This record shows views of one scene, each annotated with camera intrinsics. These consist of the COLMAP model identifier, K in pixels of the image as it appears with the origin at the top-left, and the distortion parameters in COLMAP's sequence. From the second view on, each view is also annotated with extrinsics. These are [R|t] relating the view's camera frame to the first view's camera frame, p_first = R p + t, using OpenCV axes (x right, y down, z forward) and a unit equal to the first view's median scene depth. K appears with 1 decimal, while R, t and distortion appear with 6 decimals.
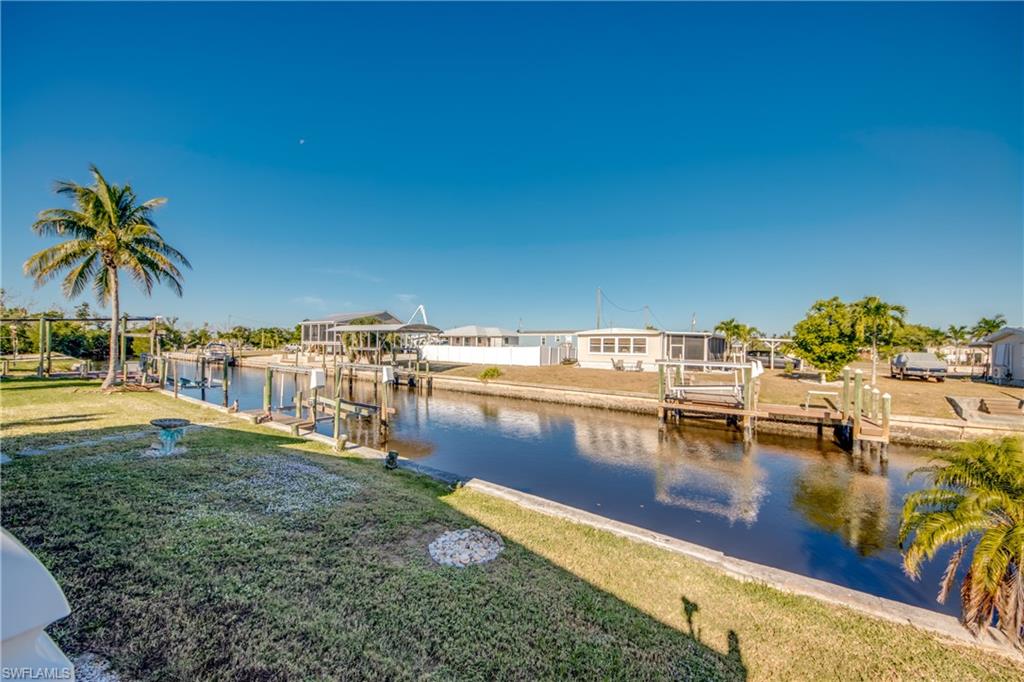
lens RADIAL K [[381.6, 0, 509.3], [0, 381.6, 344.8], [0, 0, 1]] dist [0.023339, -0.018852]
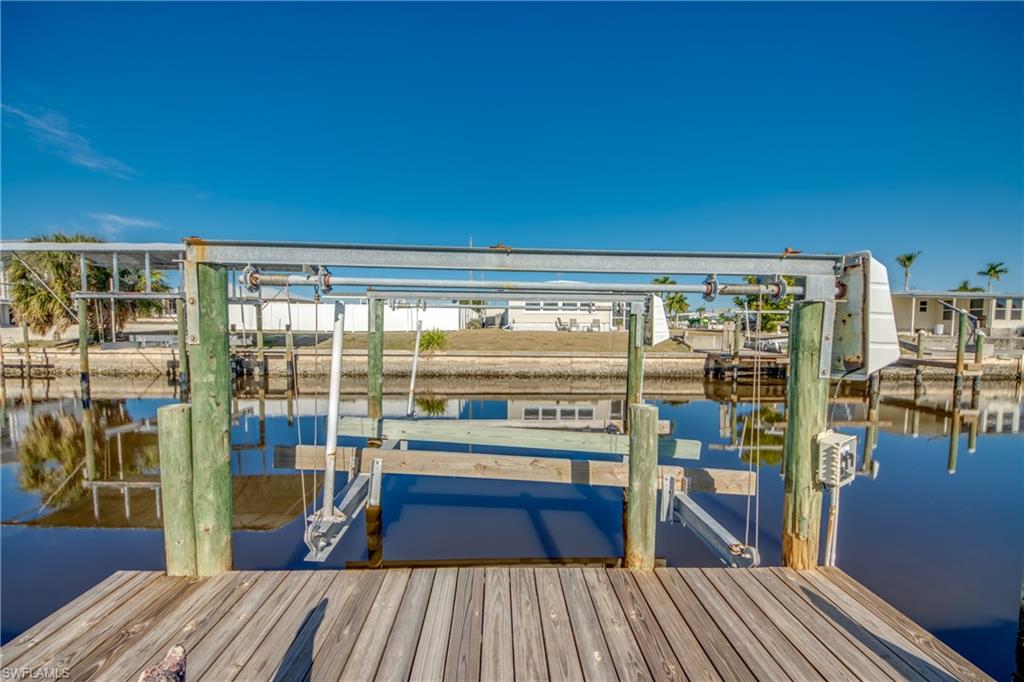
lens RADIAL K [[381.3, 0, 509.8], [0, 381.3, 345.7], [0, 0, 1]] dist [0.024430, -0.014856]
pose [[0.794351, -0.046611, 0.605668, -0.332081], [0.004468, 0.997473, 0.070903, 0.039347], [-0.607442, -0.053615, 0.792552, 0.436637]]
